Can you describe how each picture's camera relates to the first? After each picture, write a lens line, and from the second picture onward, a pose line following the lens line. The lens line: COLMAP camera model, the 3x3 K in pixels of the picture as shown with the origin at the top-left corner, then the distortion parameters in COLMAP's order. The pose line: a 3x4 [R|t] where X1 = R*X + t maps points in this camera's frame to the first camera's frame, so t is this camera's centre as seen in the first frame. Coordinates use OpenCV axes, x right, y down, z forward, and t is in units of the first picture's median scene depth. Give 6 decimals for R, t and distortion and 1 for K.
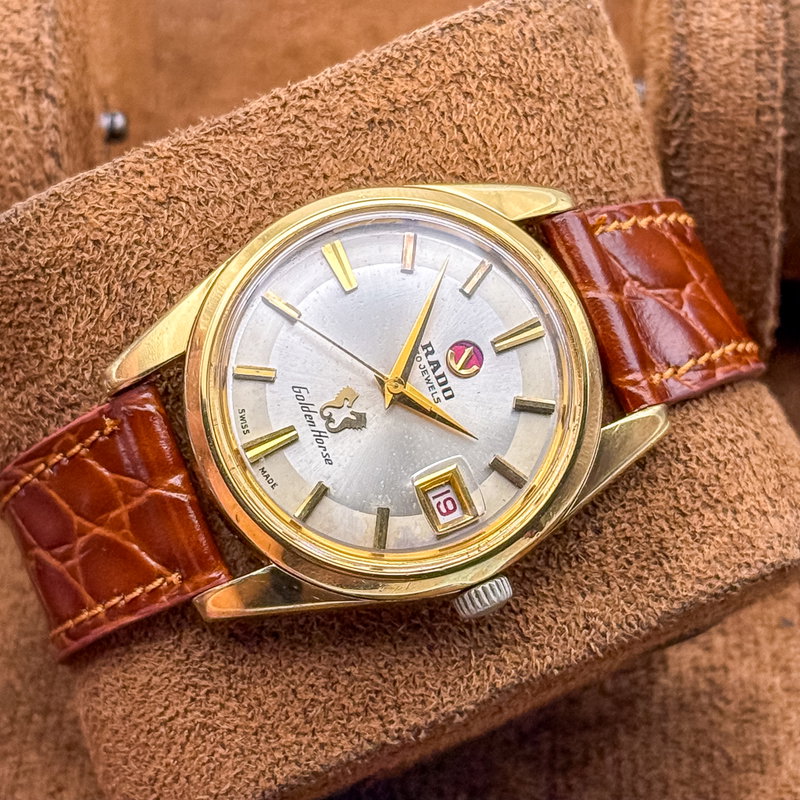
lens RADIAL K [[2834.5, 0, 418.4], [0, 2834.5, 422.0], [0, 0, 1]] dist [0.089593, 2.381451]
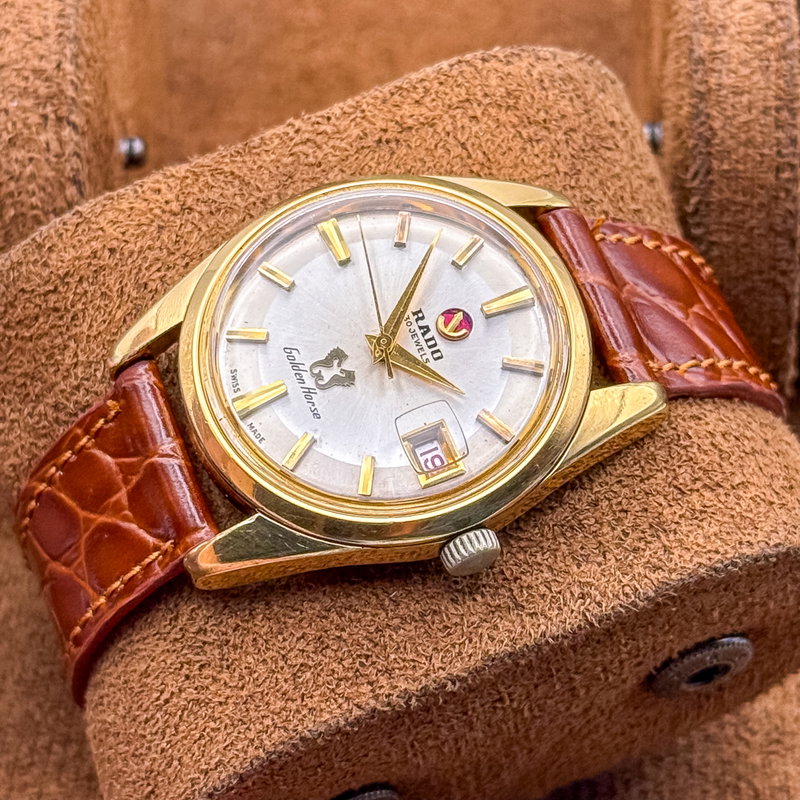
lens RADIAL K [[2834.5, 0, 418.4], [0, 2834.5, 422.0], [0, 0, 1]] dist [0.089593, 2.381451]
pose [[0.994169, -0.019210, -0.106111, 0.107272], [-0.011185, 0.960329, -0.278646, 0.285836], [0.107254, 0.278208, 0.954514, 0.037305]]
